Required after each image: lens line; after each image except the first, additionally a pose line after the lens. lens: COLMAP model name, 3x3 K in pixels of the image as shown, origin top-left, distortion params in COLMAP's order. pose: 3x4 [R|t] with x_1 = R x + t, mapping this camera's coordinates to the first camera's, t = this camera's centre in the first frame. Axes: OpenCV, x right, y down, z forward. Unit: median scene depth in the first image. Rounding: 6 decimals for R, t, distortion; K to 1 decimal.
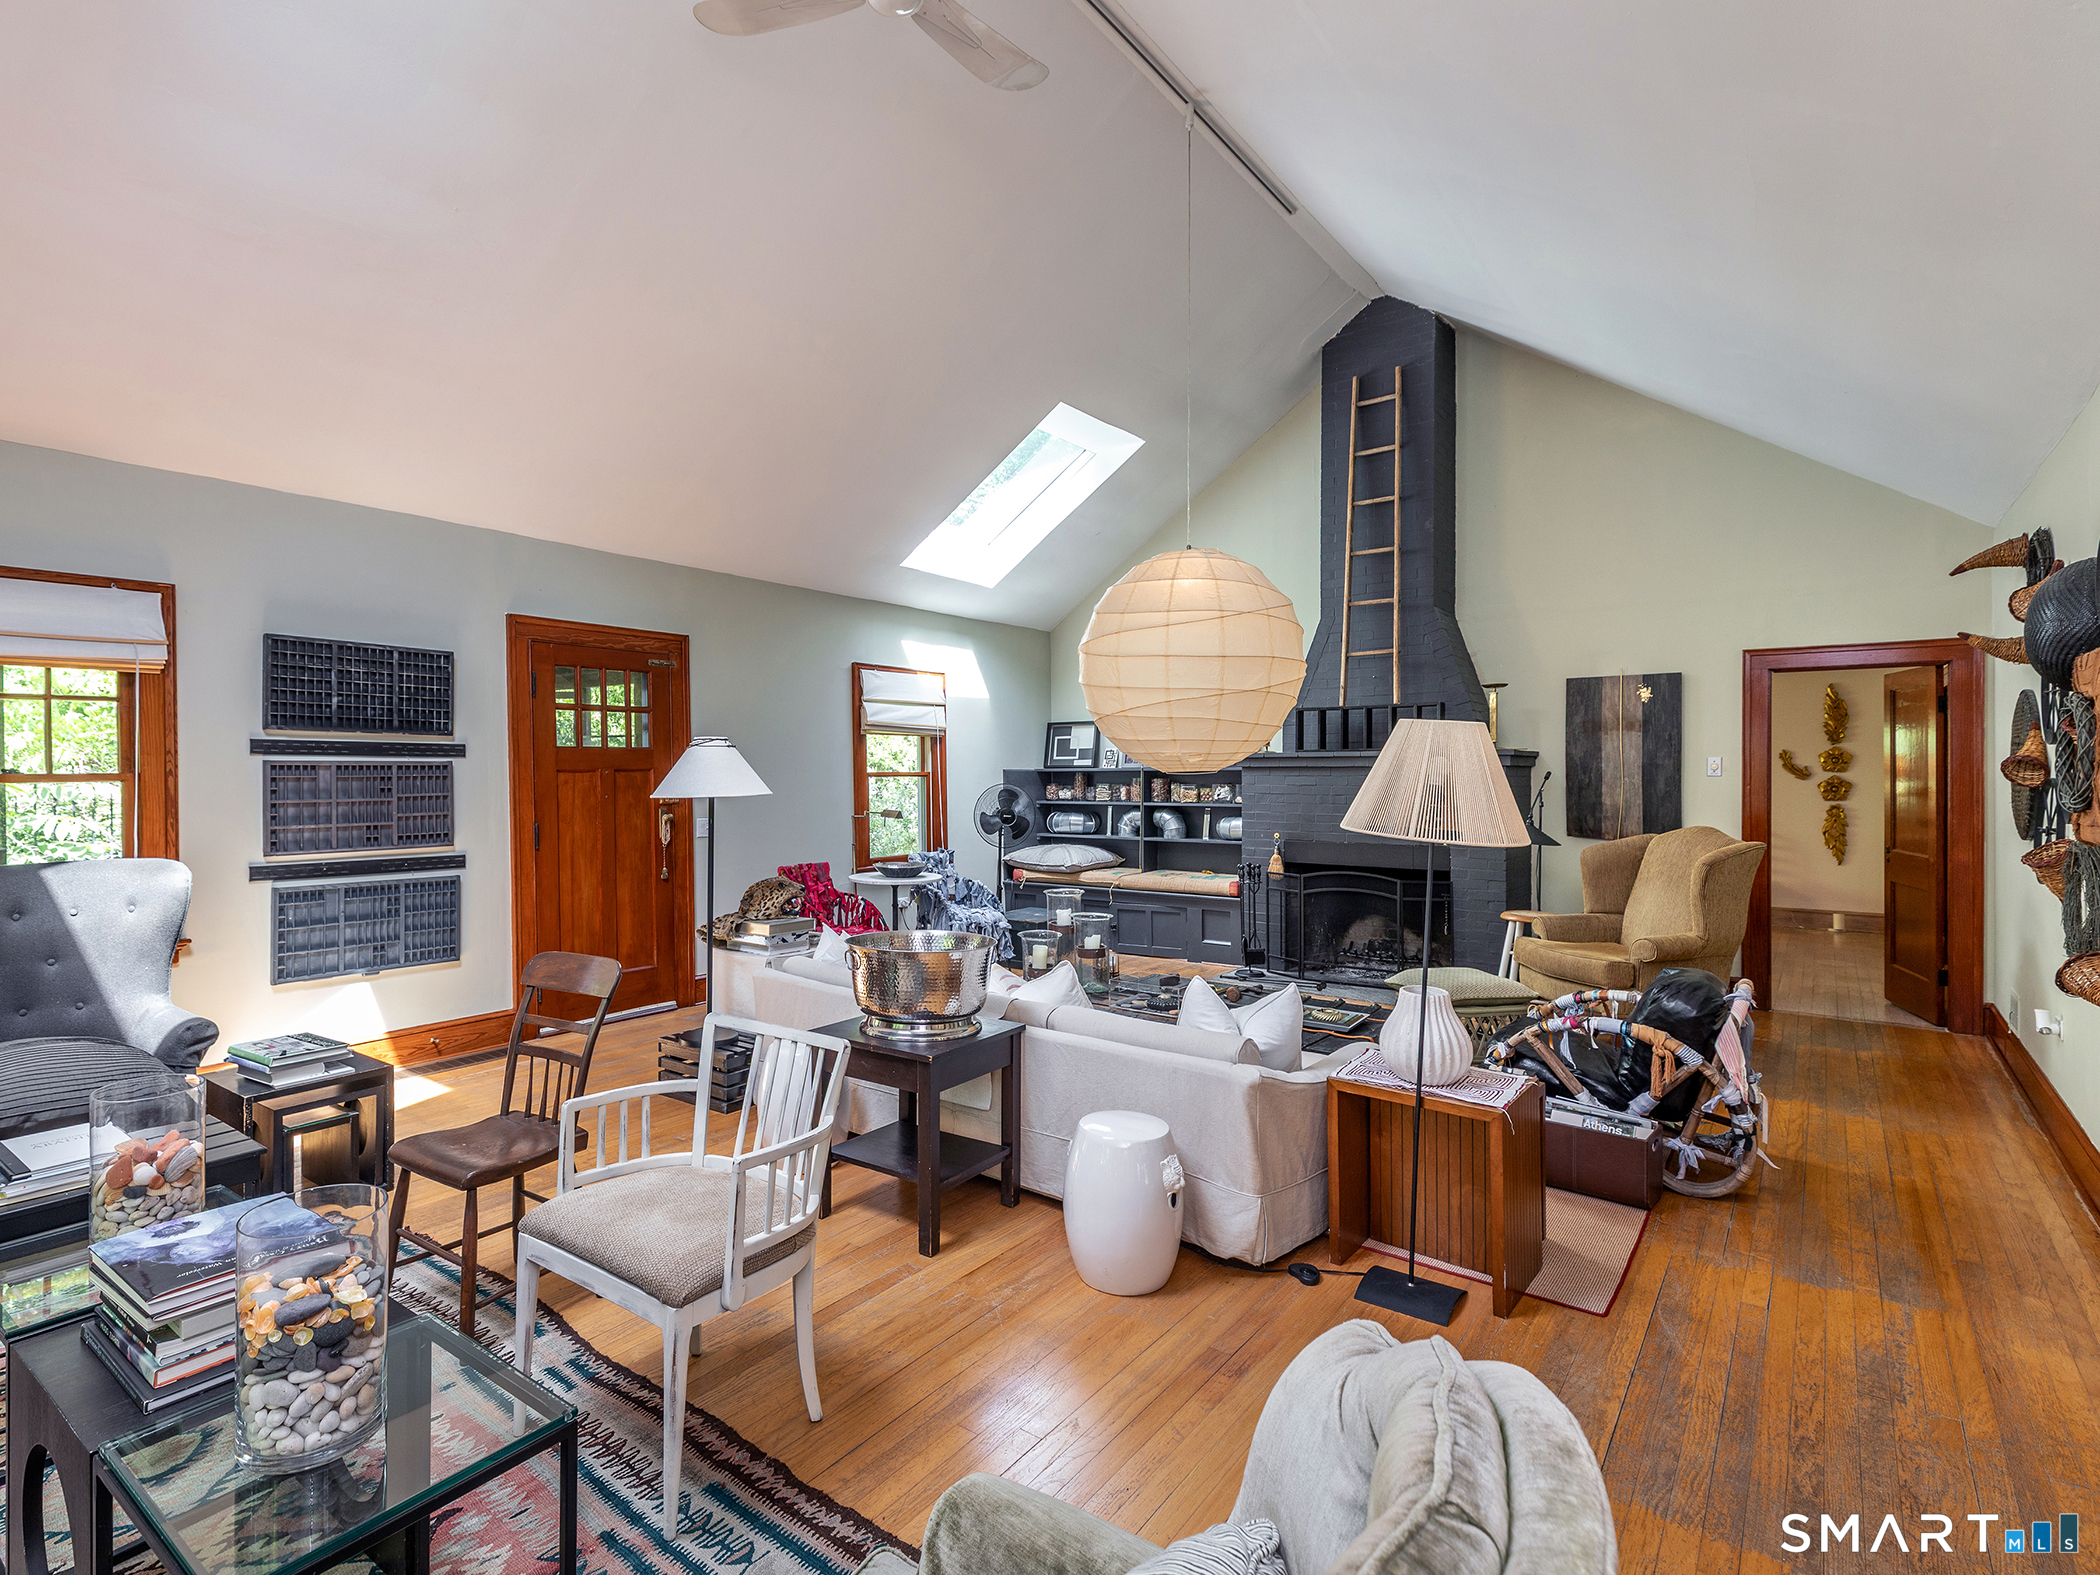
lens RADIAL K [[1034.7, 0, 1050.0], [0, 1034.7, 787.5], [0, 0, 1]] dist [0.001328, -0.000106]
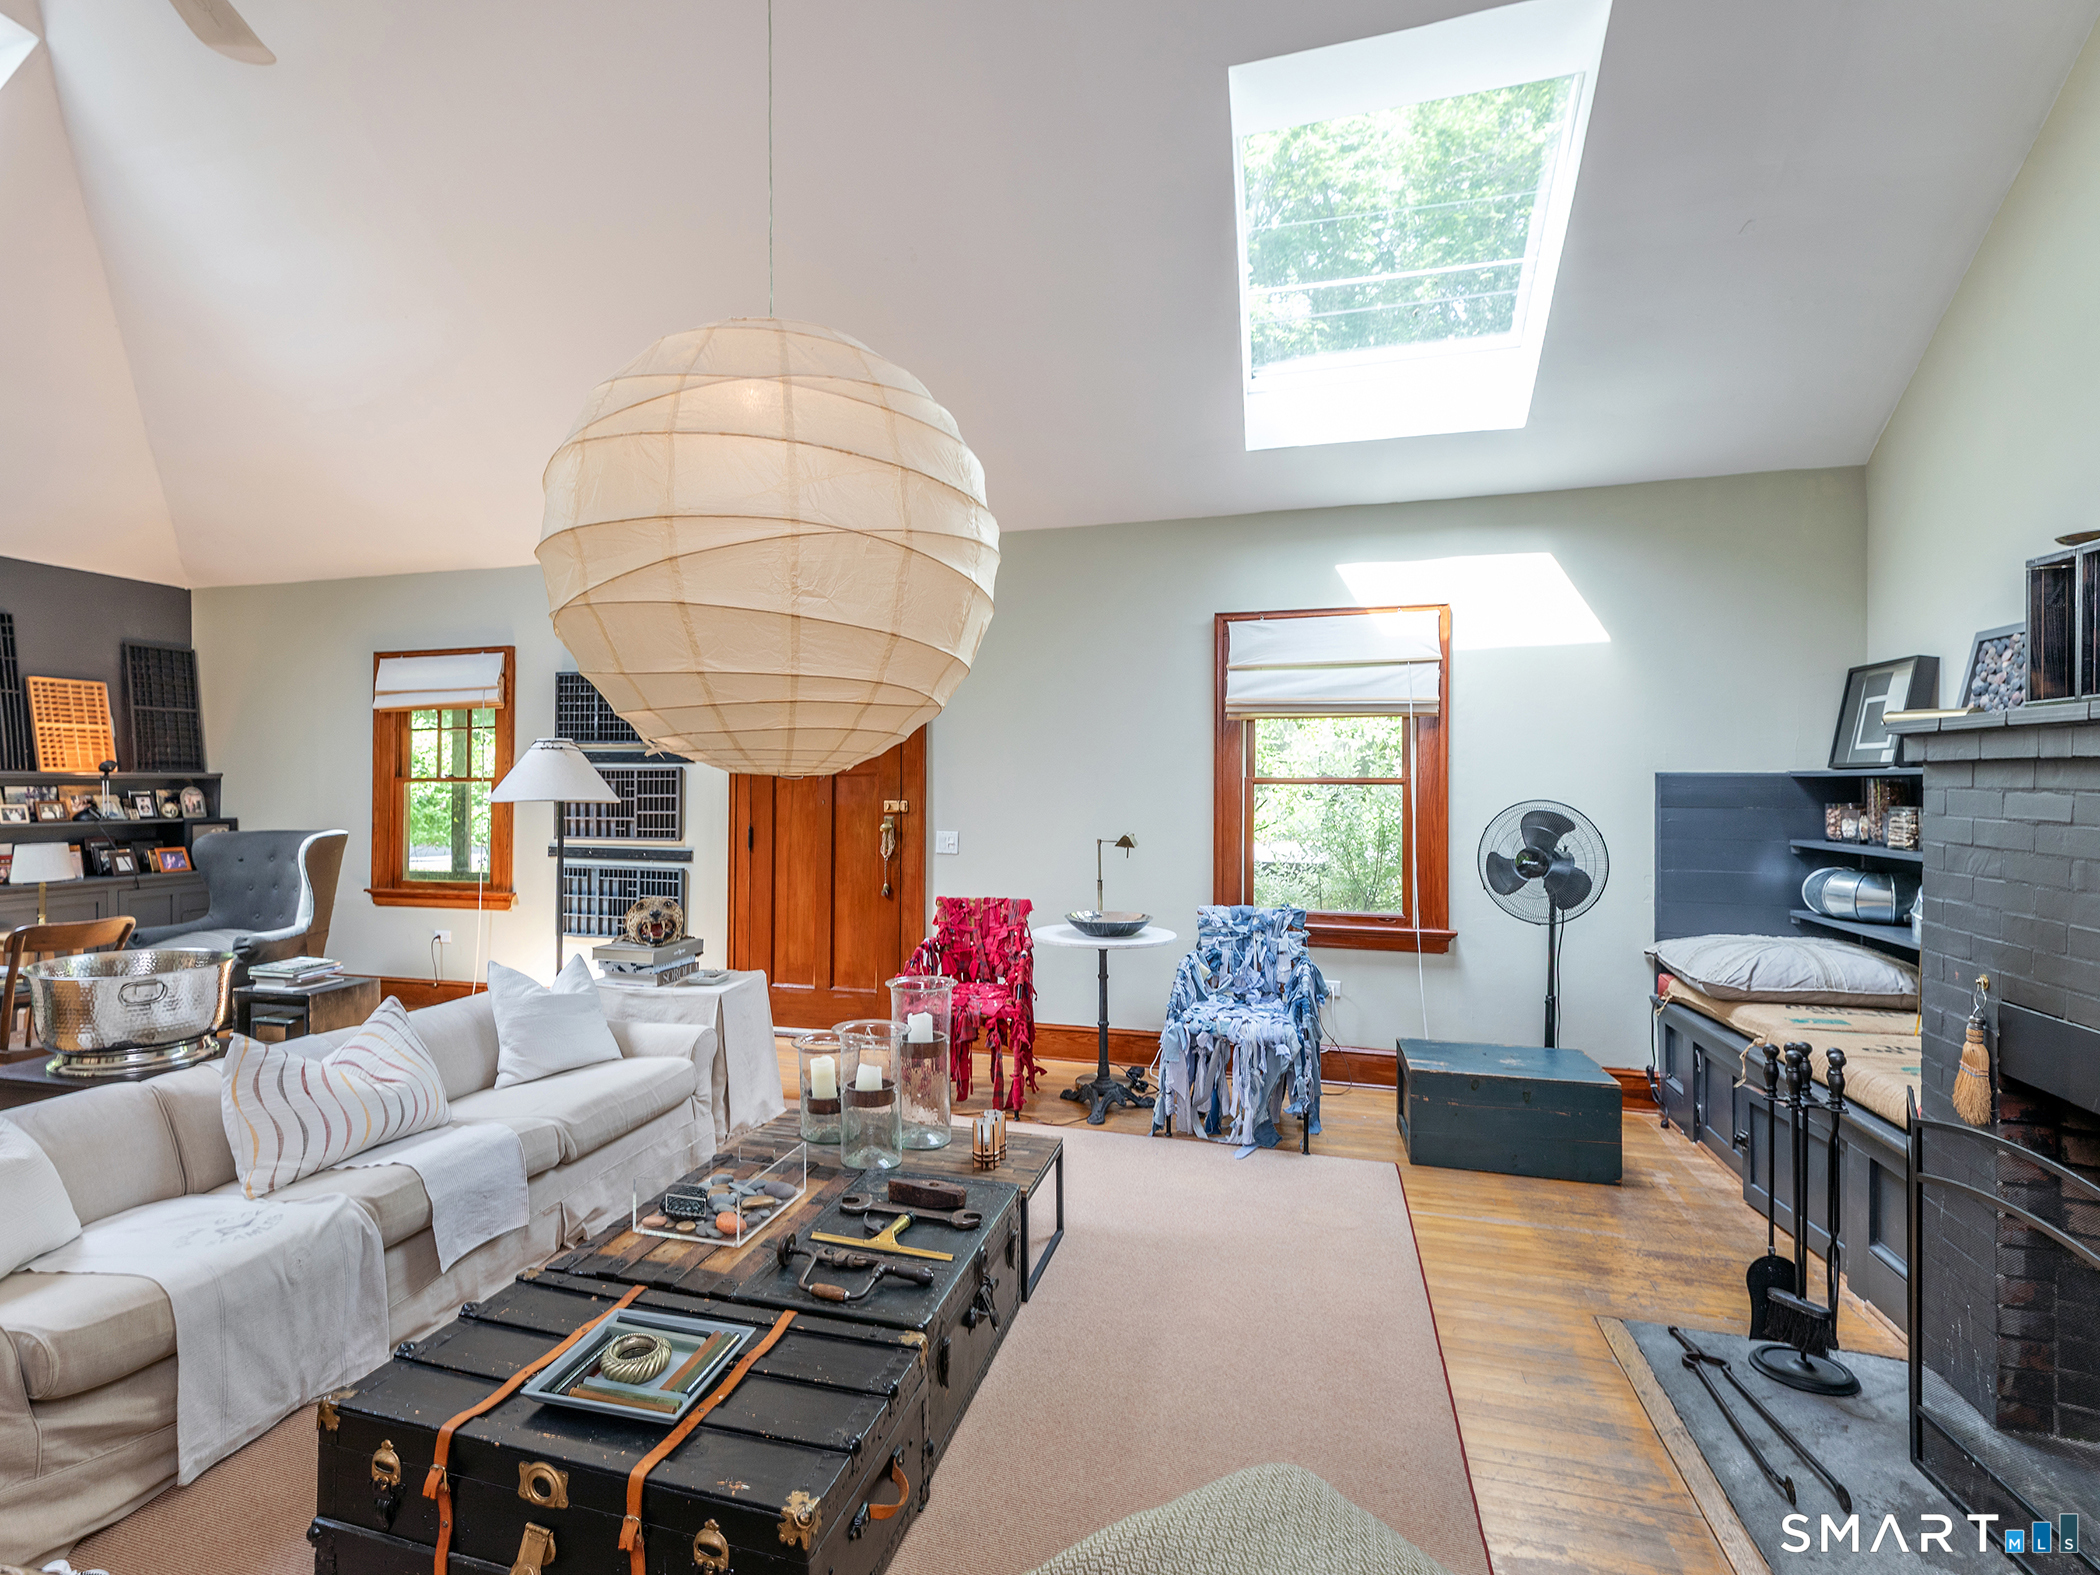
lens RADIAL K [[1034.7, 0, 1050.0], [0, 1034.7, 787.5], [0, 0, 1]] dist [0.001328, -0.000106]
pose [[0.319556, 0.008607, -0.947528, 0.415943], [-0.014759, 0.999883, 0.004105, -0.008950], [0.947453, 0.012673, 0.319645, 0.680170]]
